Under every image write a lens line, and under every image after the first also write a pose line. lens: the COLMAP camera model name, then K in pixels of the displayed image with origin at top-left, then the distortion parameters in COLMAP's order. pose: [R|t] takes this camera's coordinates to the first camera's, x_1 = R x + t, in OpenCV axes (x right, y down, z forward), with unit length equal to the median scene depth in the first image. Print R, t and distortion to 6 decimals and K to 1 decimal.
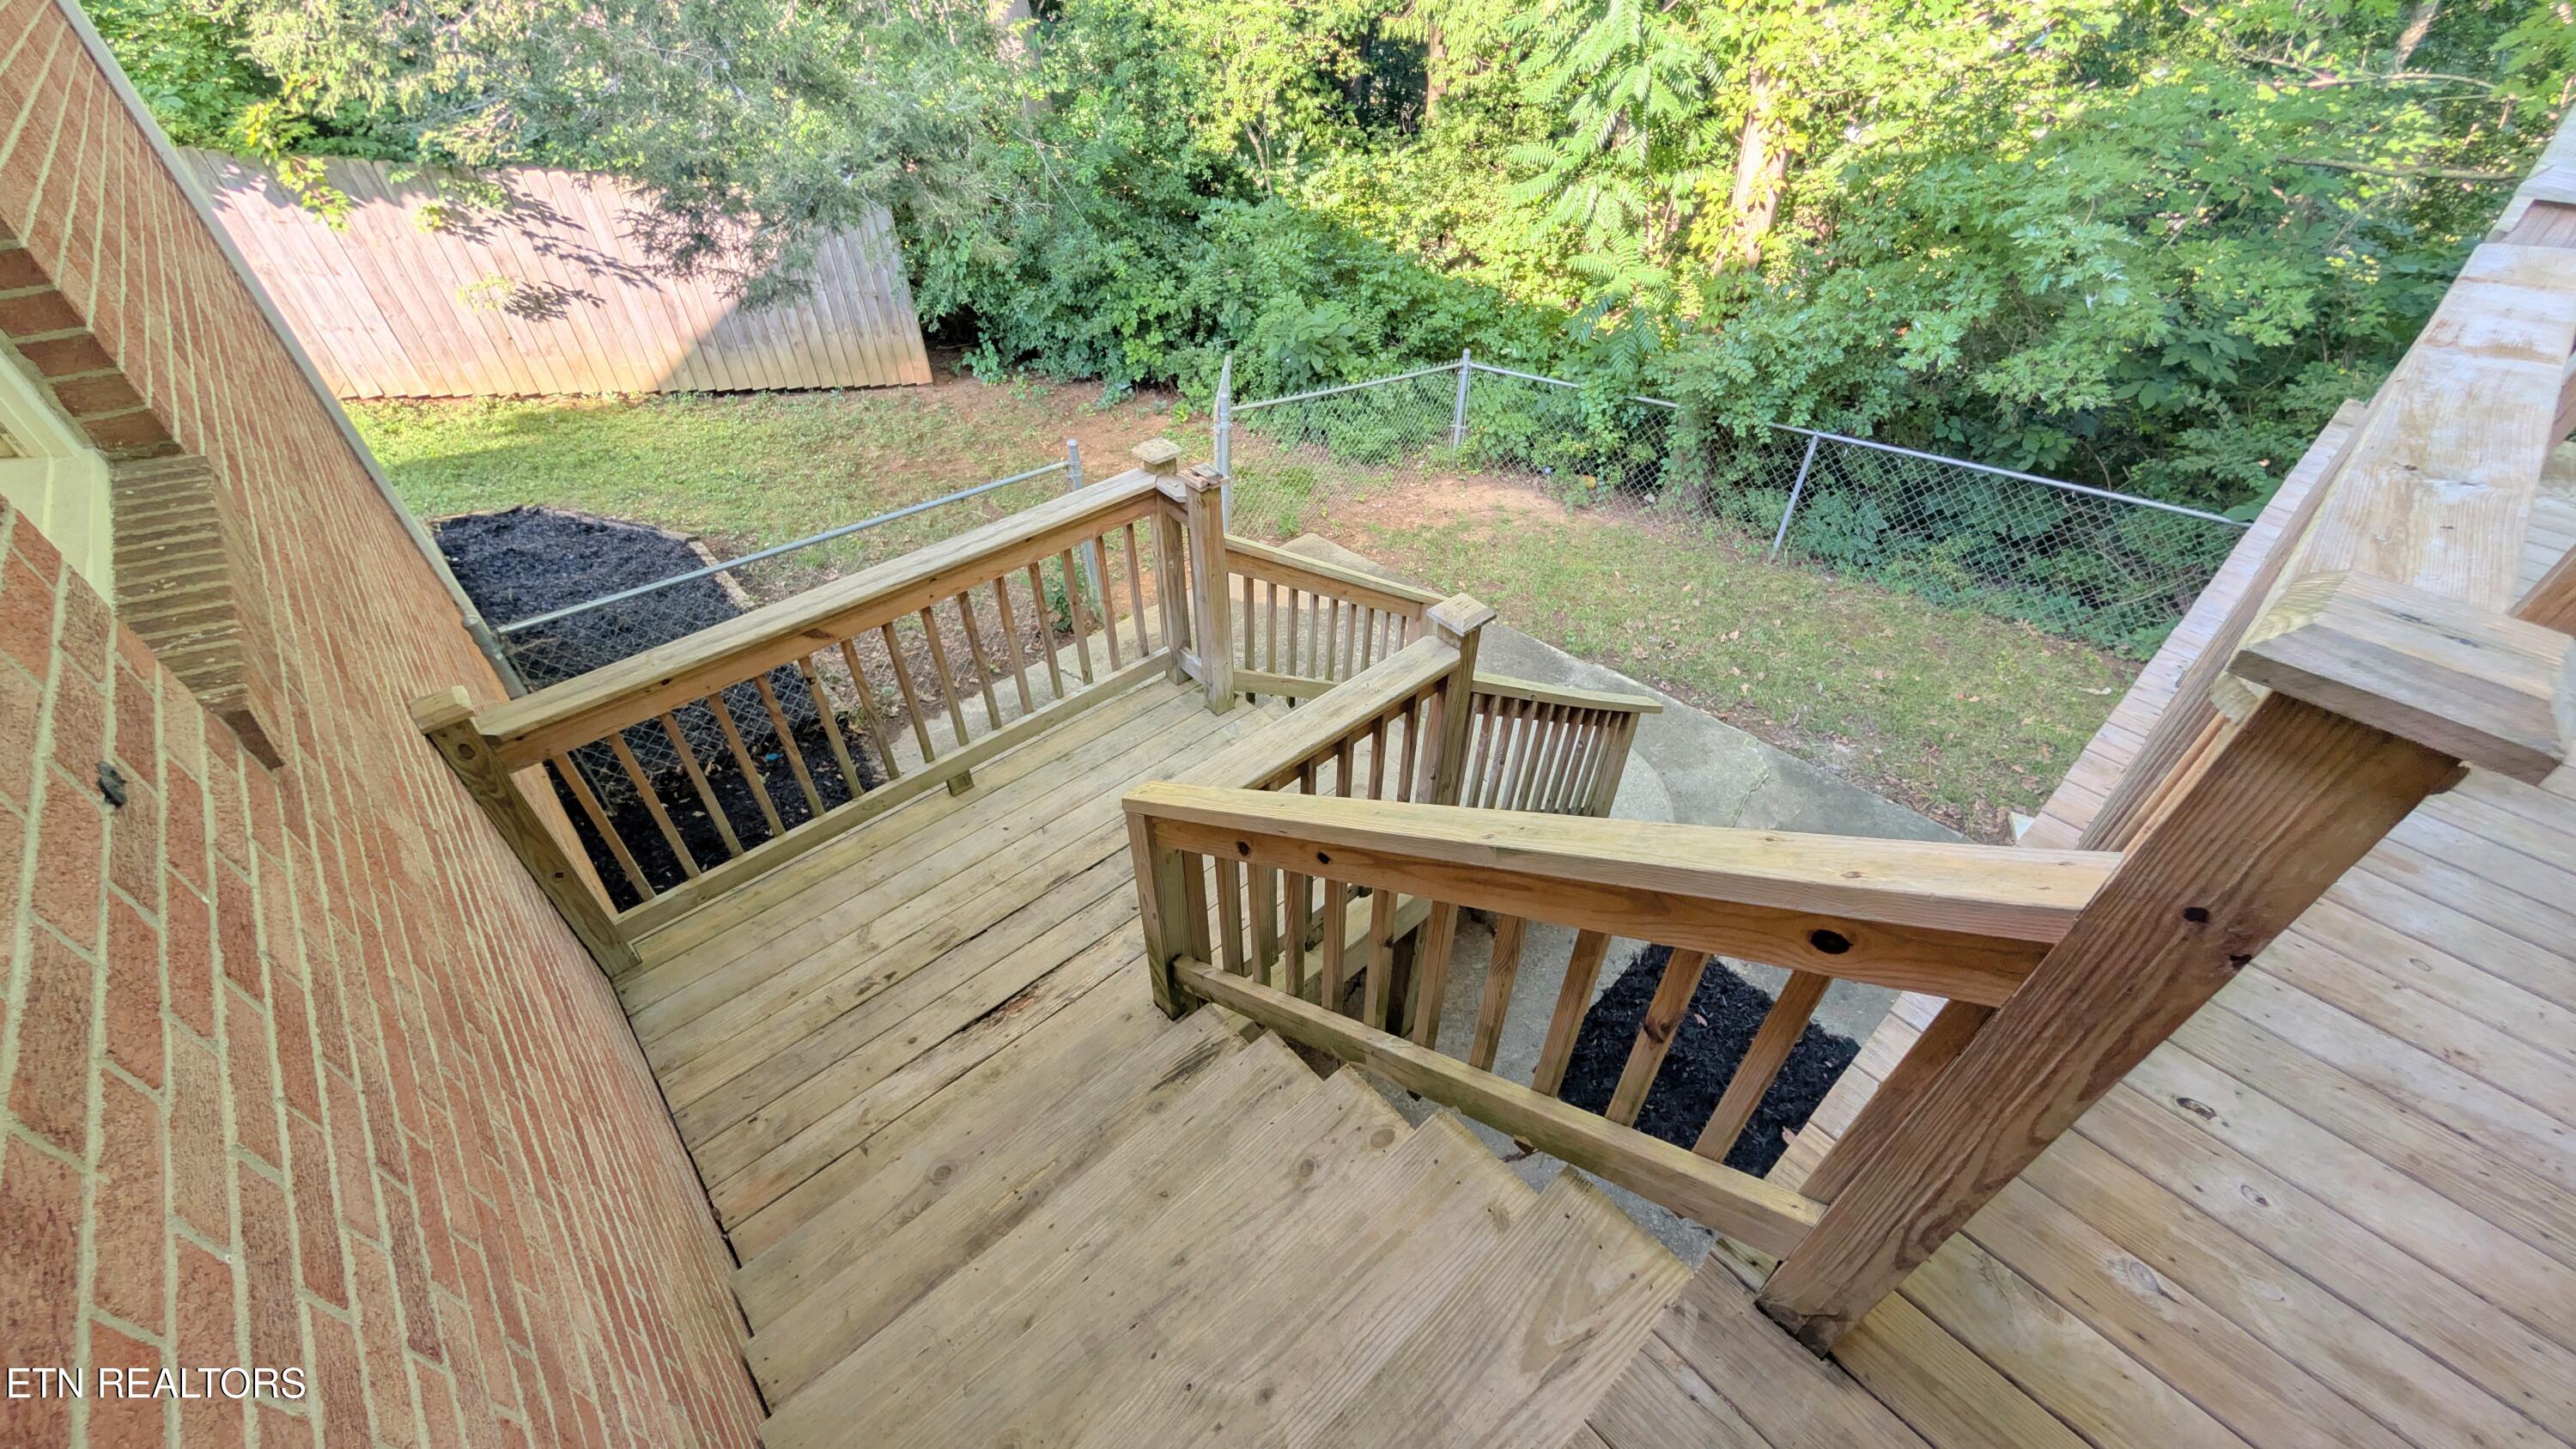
lens RADIAL K [[969.5, 0, 1286.4], [0, 969.5, 725.6], [0, 0, 1]] dist [-0.002323, 0.000146]
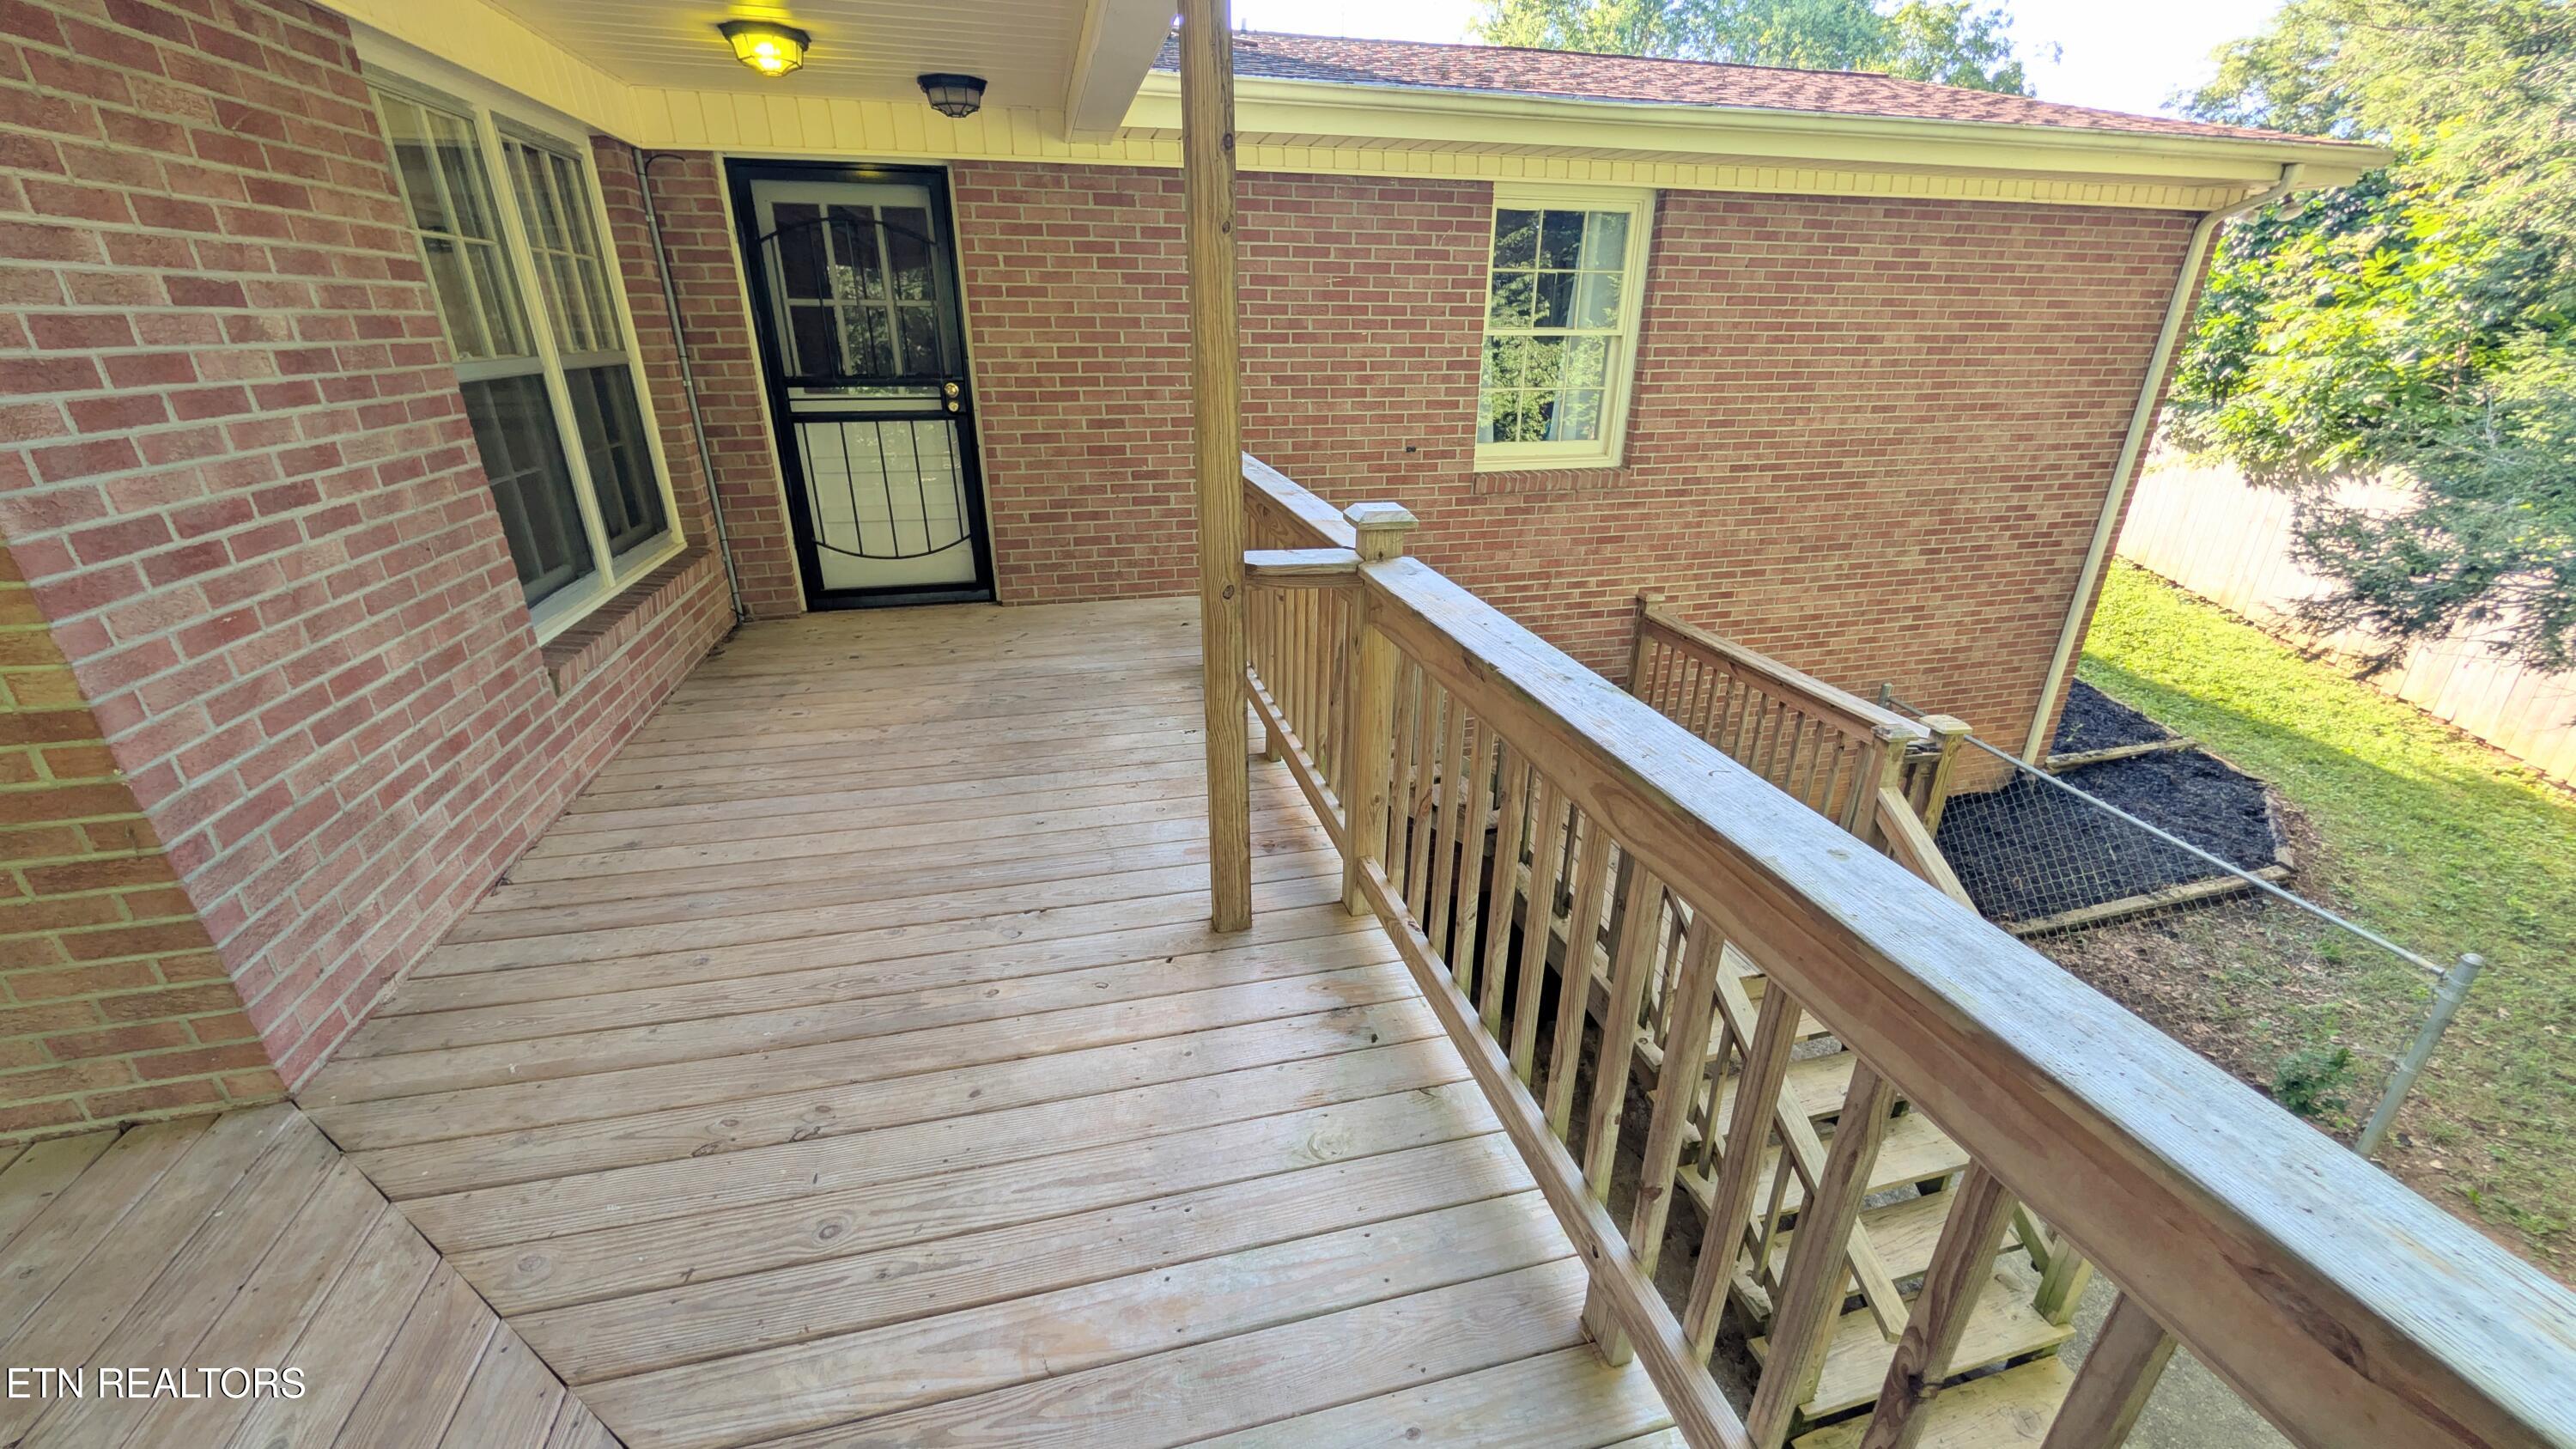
lens RADIAL K [[969.5, 0, 1283.7], [0, 969.5, 728.9], [0, 0, 1]] dist [-0.002323, 0.000146]
pose [[-0.466140, 0.337932, -0.817628, 0.620441], [-0.578044, 0.583302, 0.570634, -0.247677], [0.669760, 0.738621, -0.076561, 0.293195]]
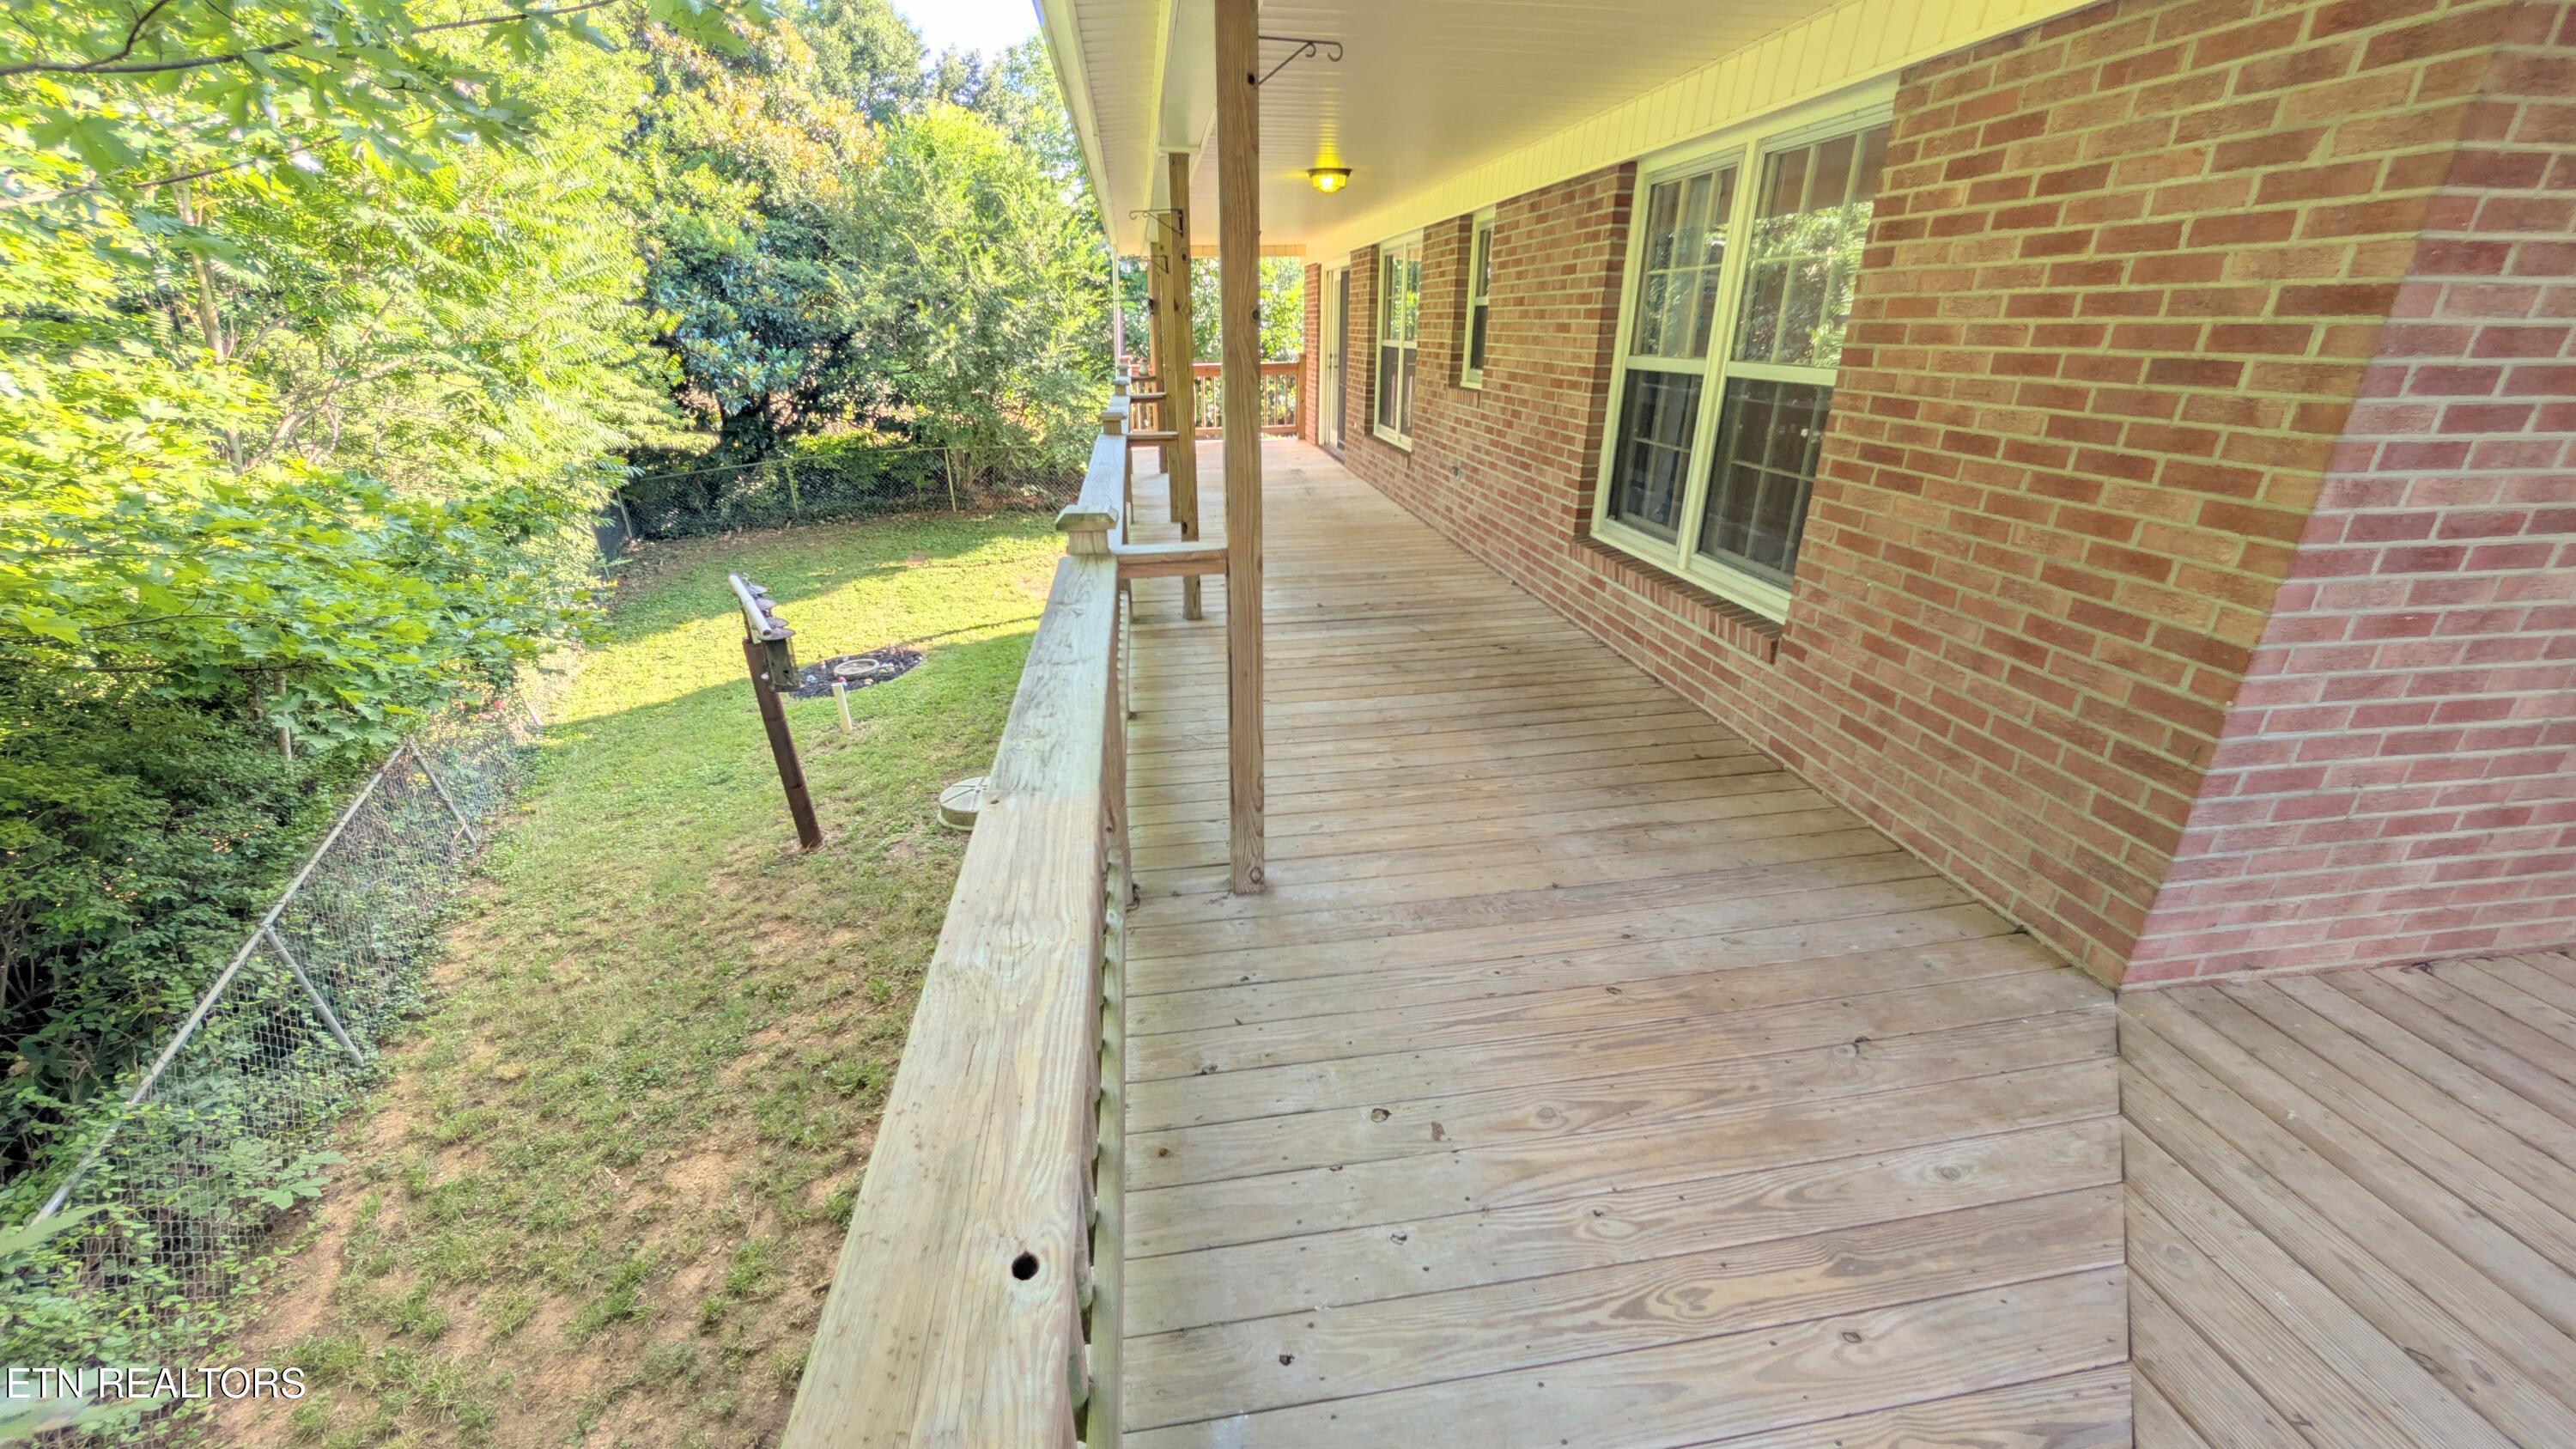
lens RADIAL K [[969.5, 0, 1294.2], [0, 969.5, 737.0], [0, 0, 1]] dist [-0.002323, 0.000146]
pose [[-0.835221, -0.218326, 0.504717, 0.661955], [0.353541, 0.489811, 0.796928, -0.271419], [-0.421206, 0.844049, -0.331914, 0.321551]]
